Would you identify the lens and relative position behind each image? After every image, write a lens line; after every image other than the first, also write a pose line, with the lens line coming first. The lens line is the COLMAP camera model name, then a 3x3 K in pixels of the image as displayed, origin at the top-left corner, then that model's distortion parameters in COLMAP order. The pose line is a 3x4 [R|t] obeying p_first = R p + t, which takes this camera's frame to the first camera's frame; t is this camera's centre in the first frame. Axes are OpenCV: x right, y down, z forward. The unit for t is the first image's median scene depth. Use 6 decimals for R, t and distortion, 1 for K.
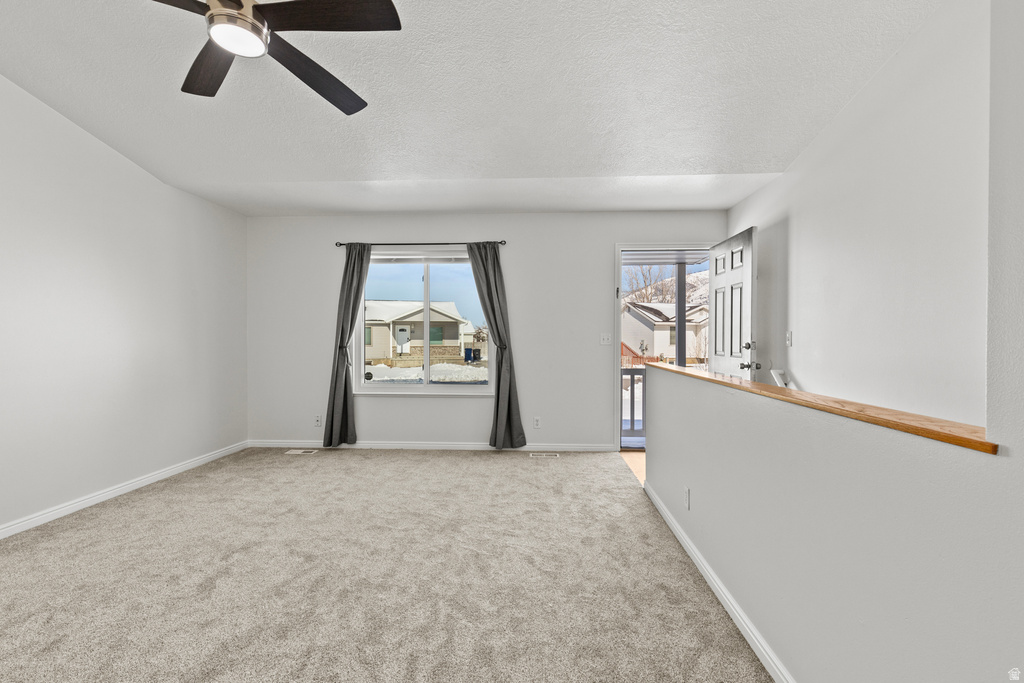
lens RADIAL K [[465.7, 0, 517.9], [0, 465.7, 337.9], [0, 0, 1]] dist [0.002473, -0.001549]
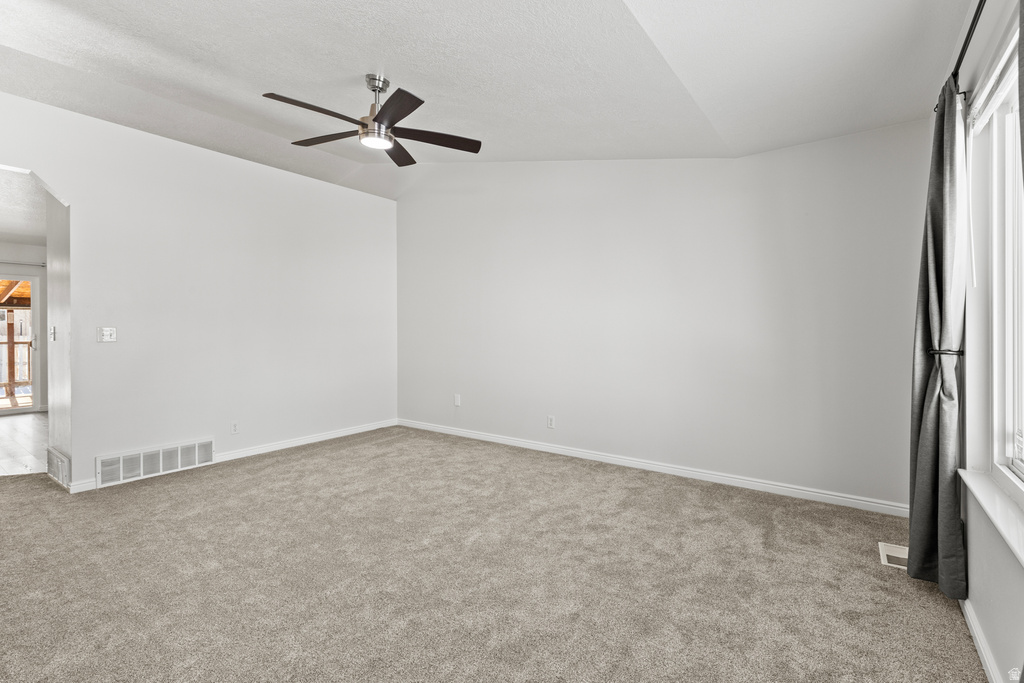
lens RADIAL K [[465.7, 0, 515.8], [0, 465.7, 334.2], [0, 0, 1]] dist [0.002473, -0.001549]
pose [[-0.547058, 0.009588, -0.837040, 0.254645], [0.002976, 0.999950, 0.009508, -0.004900], [0.837089, 0.002710, -0.547060, 1.250867]]
